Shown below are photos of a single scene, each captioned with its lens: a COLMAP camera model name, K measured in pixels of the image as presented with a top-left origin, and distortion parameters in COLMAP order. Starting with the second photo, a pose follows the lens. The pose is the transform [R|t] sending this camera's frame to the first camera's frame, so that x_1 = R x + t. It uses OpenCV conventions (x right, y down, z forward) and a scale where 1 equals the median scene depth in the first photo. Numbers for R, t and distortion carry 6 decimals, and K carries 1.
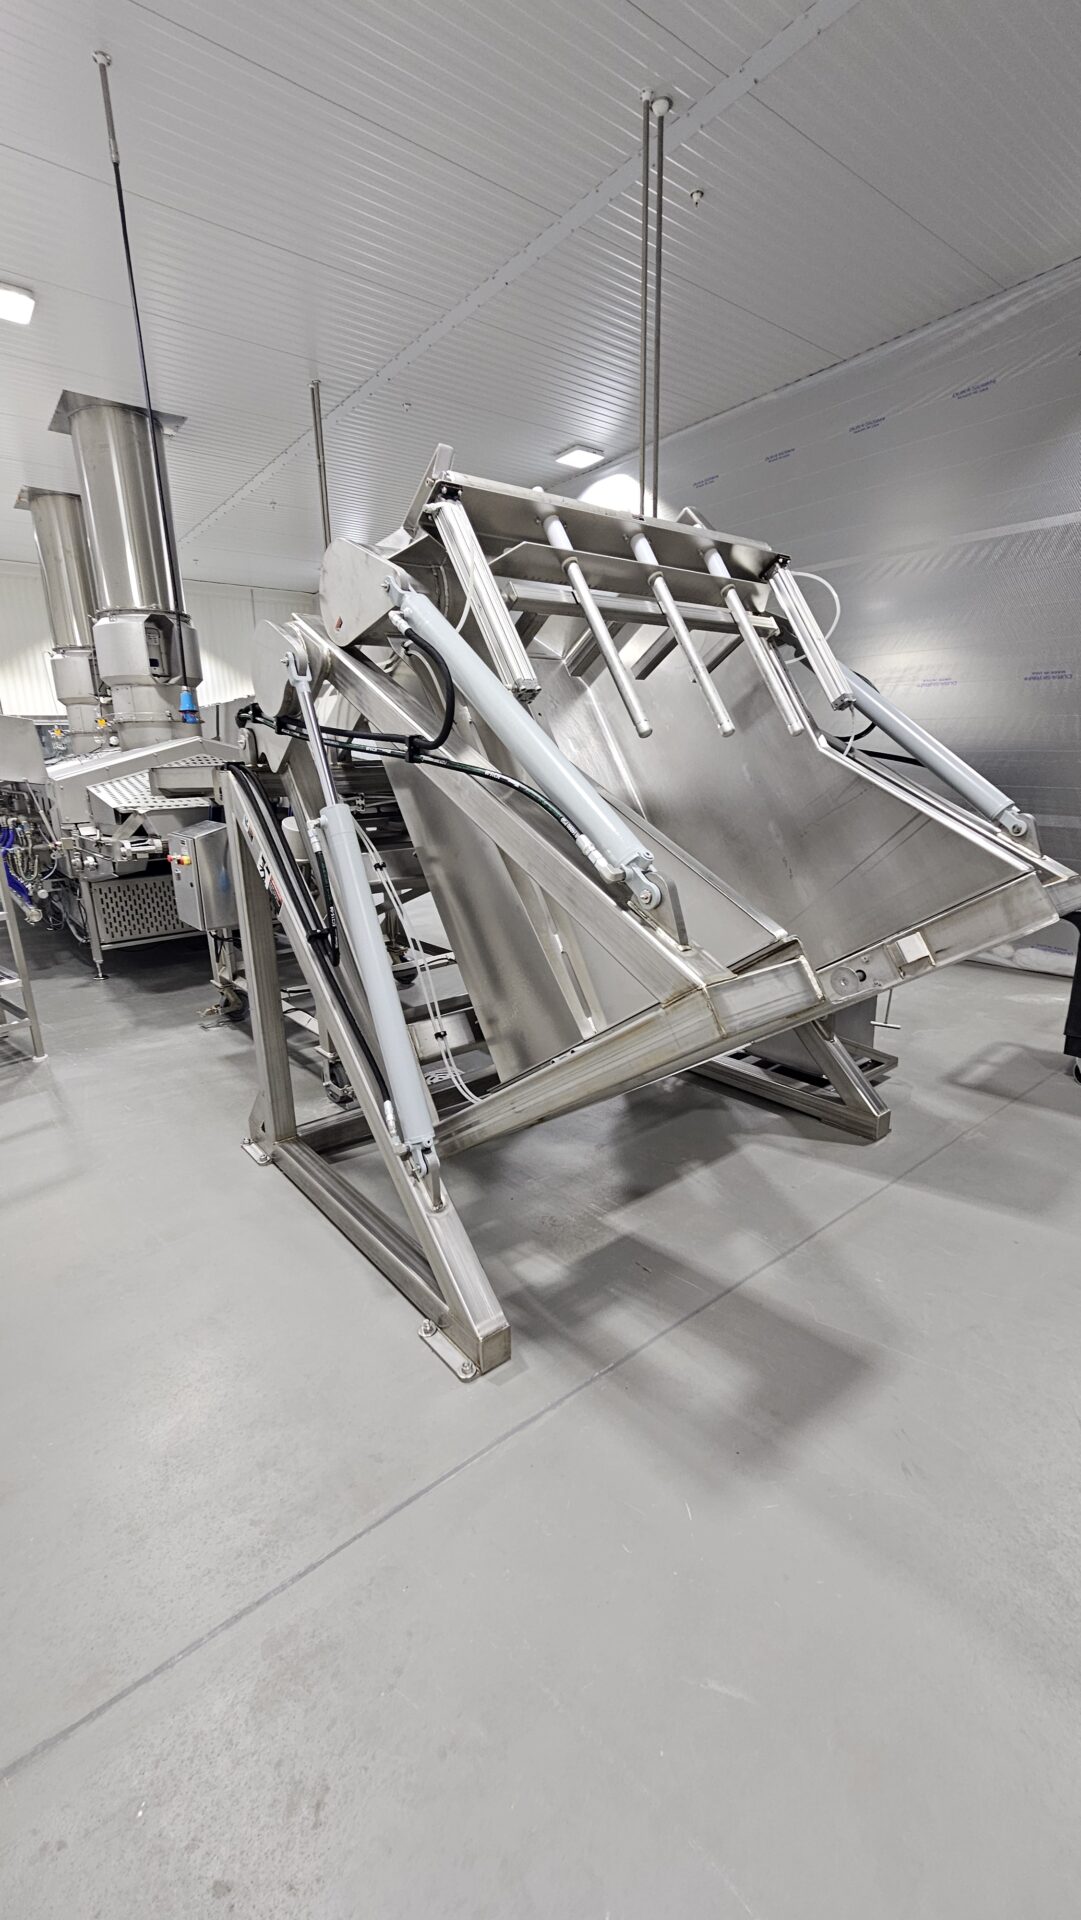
lens RADIAL K [[782.8, 0, 534.1], [0, 782.8, 961.8], [0, 0, 1]] dist [0.001344, 0.000069]
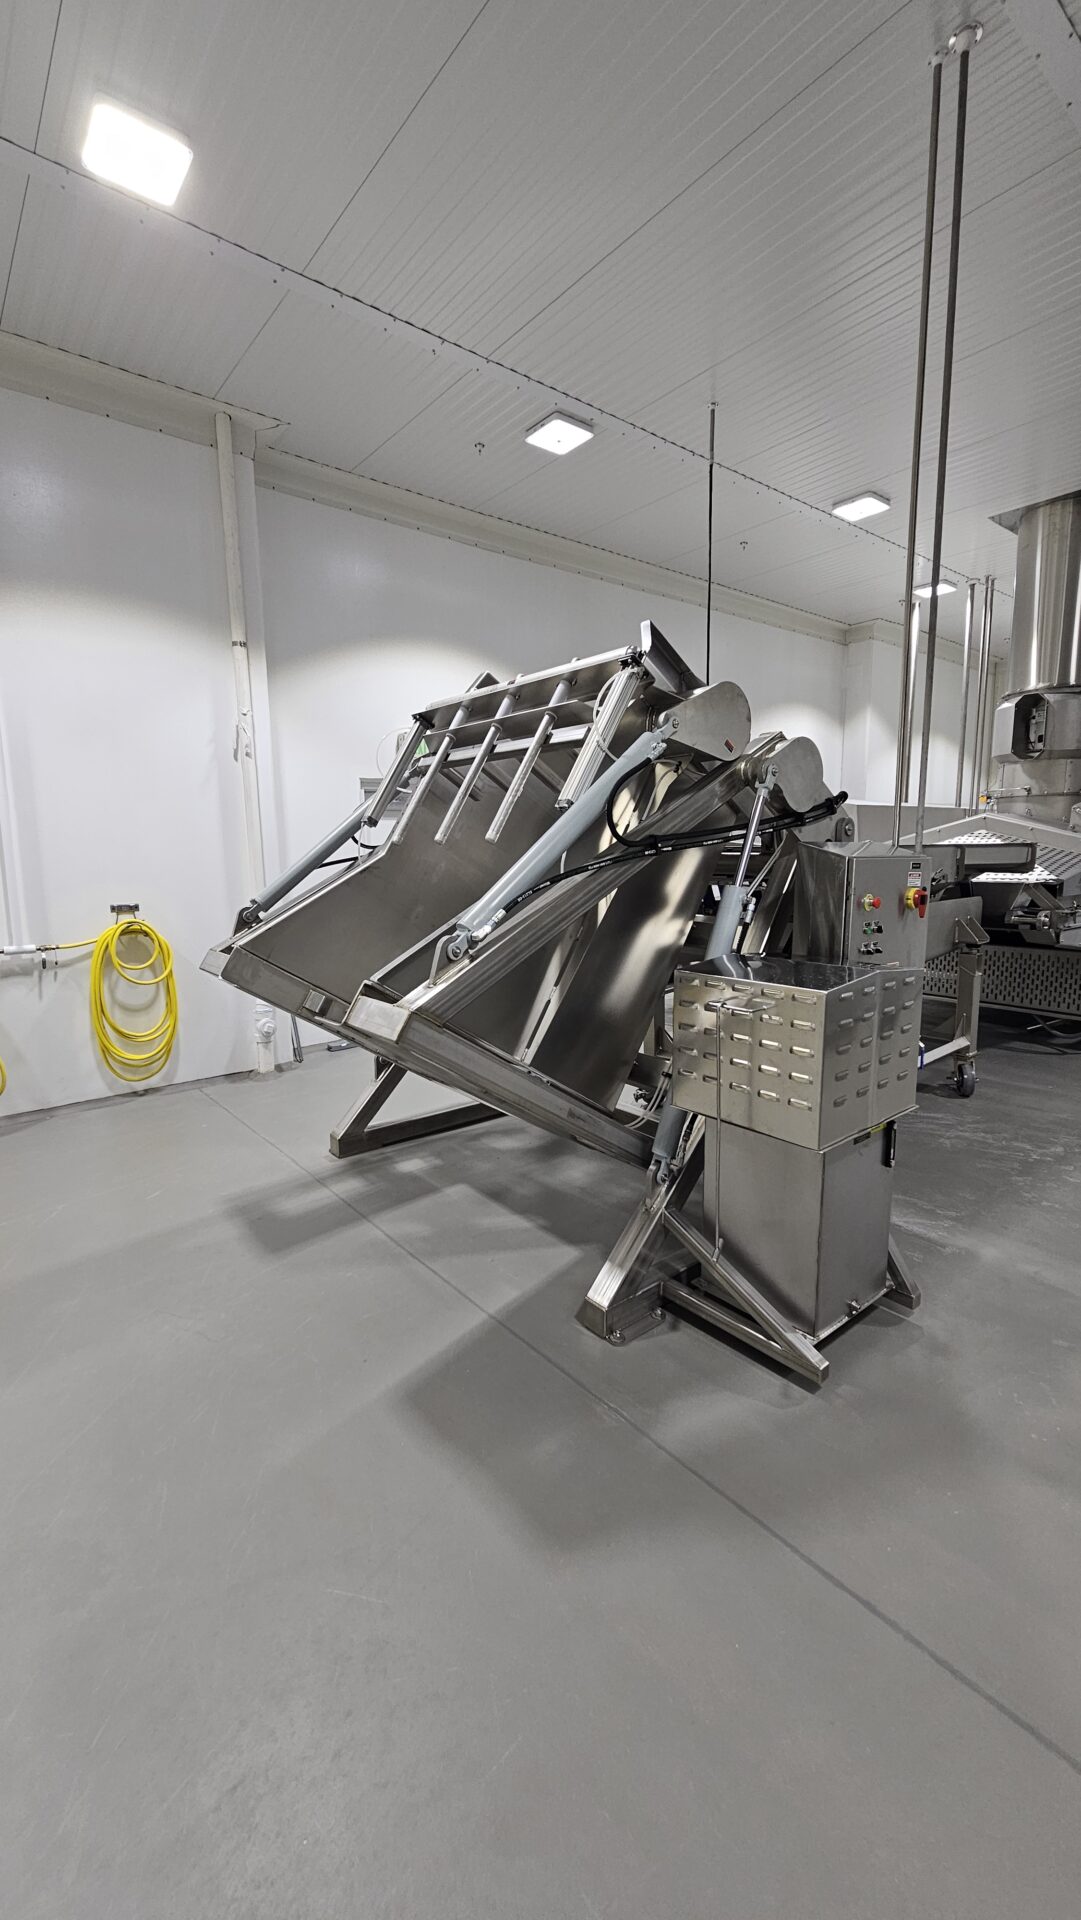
lens RADIAL K [[782.8, 0, 533.8], [0, 782.8, 965.9], [0, 0, 1]] dist [0.001344, 0.000069]
pose [[0.017918, 0.180477, -0.983416, 1.337038], [-0.239117, 0.955805, 0.171053, -0.295145], [0.970825, 0.232087, 0.060281, 0.923593]]
